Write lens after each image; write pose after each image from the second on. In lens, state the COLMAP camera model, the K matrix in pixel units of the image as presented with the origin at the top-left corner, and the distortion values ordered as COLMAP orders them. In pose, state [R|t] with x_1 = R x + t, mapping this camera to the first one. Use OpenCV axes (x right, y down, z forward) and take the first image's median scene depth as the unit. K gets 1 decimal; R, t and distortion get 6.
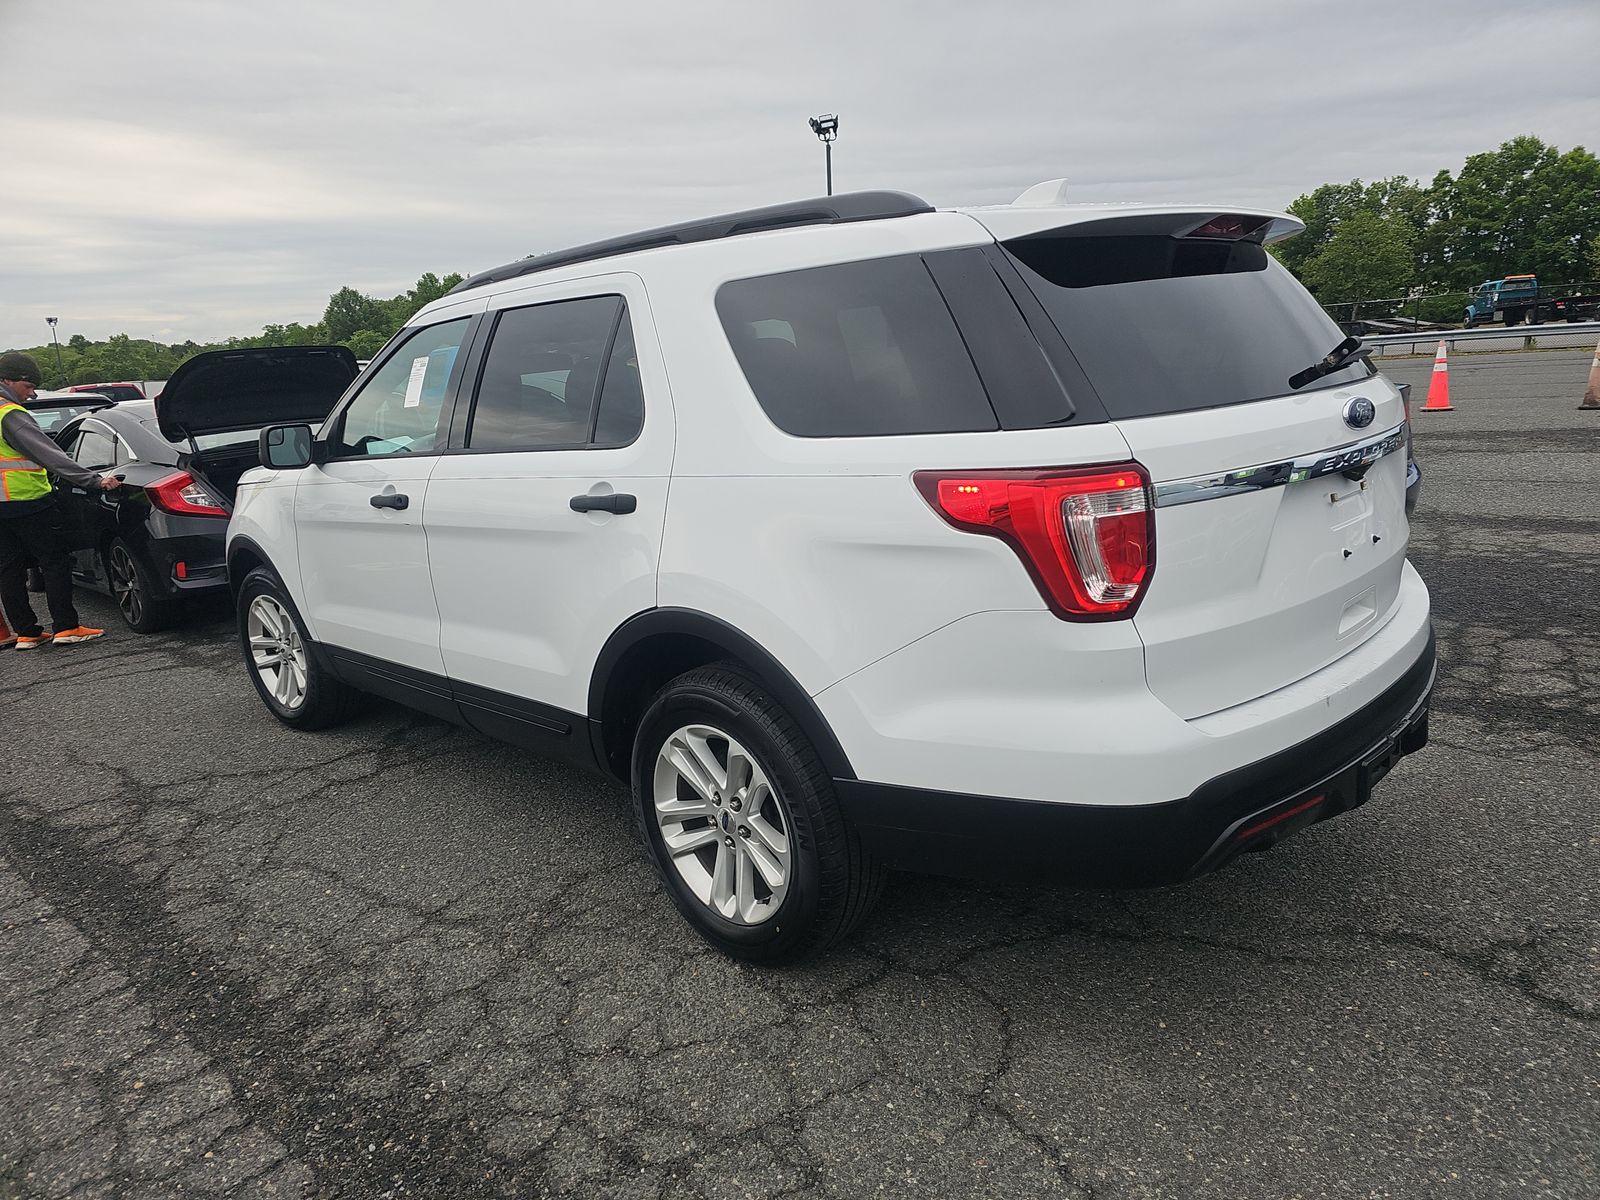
lens RADIAL K [[1061.2, 0, 797.5], [0, 1061.2, 633.7], [0, 0, 1]] dist [0.080103, -0.090719]
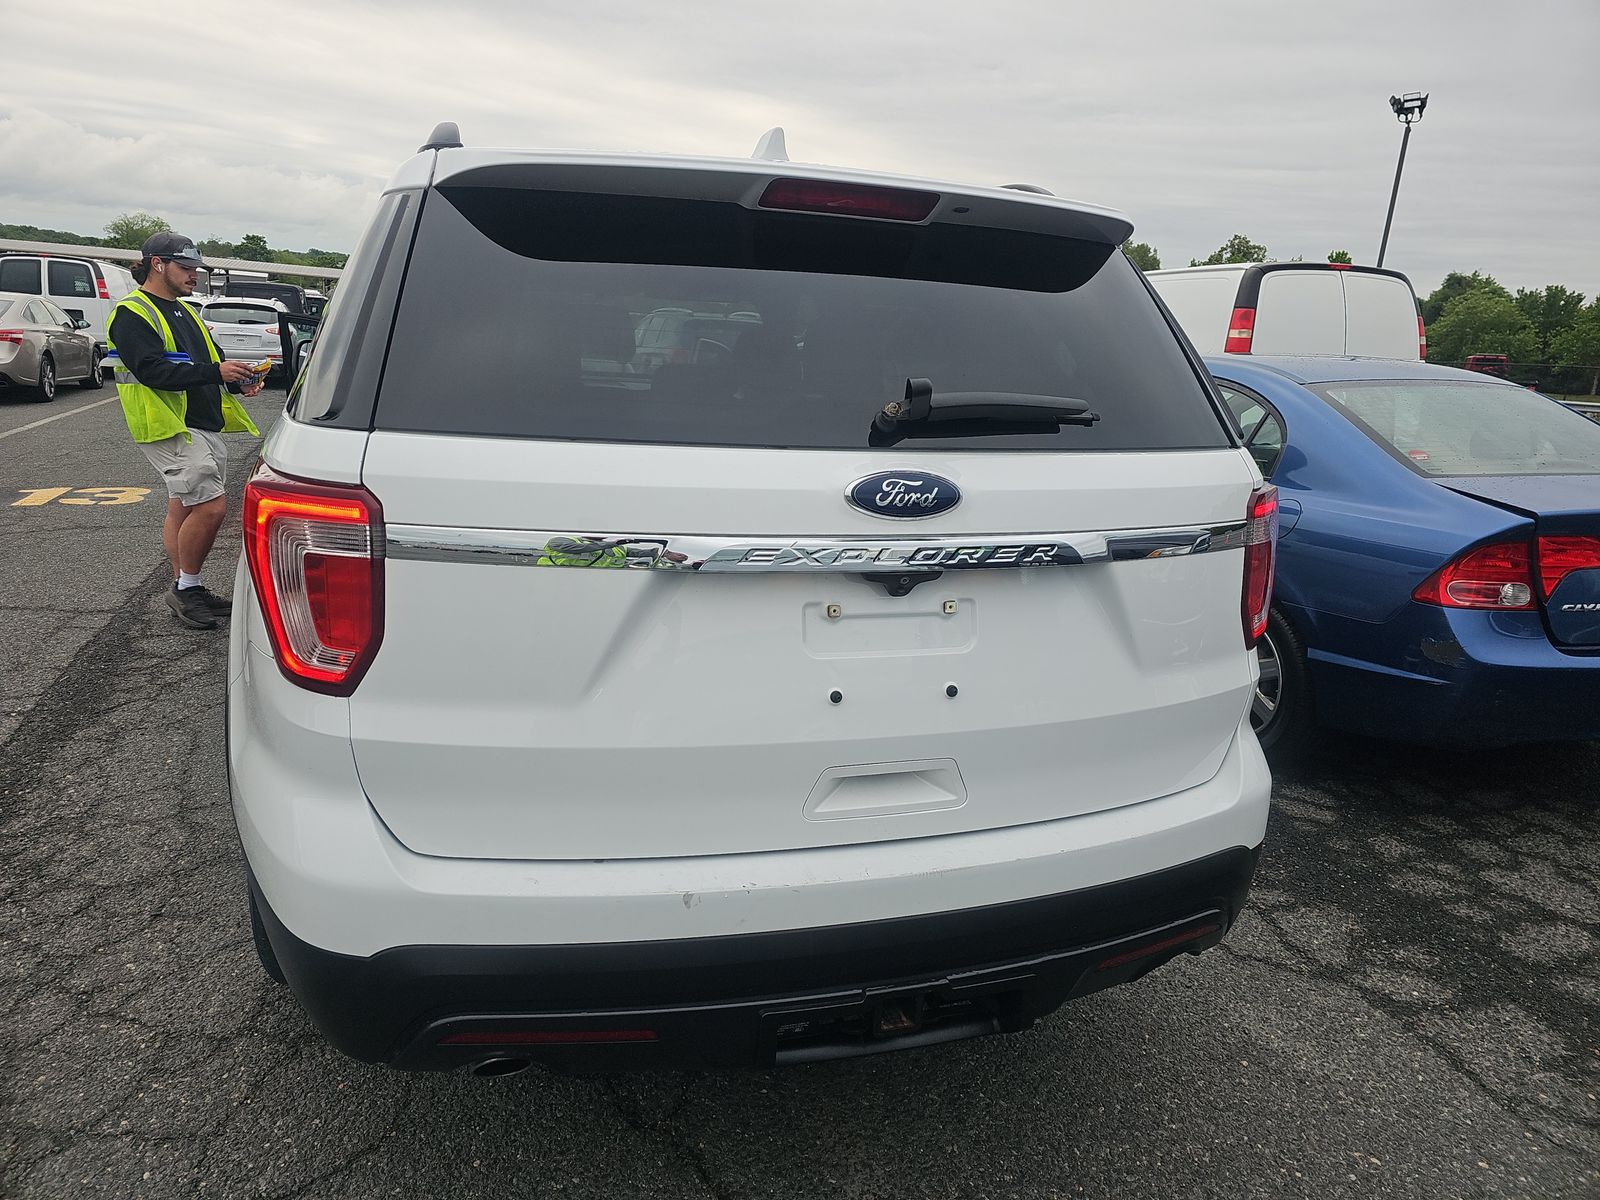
lens RADIAL K [[1070.3, 0, 757.4], [0, 1070.3, 598.4], [0, 0, 1]] dist [0.006403, -0.002635]
pose [[0.868384, 0.225227, -0.441794, 0.569099], [-0.228271, 0.972459, 0.047076, -0.117685], [0.440229, 0.059969, 0.895881, 0.301134]]
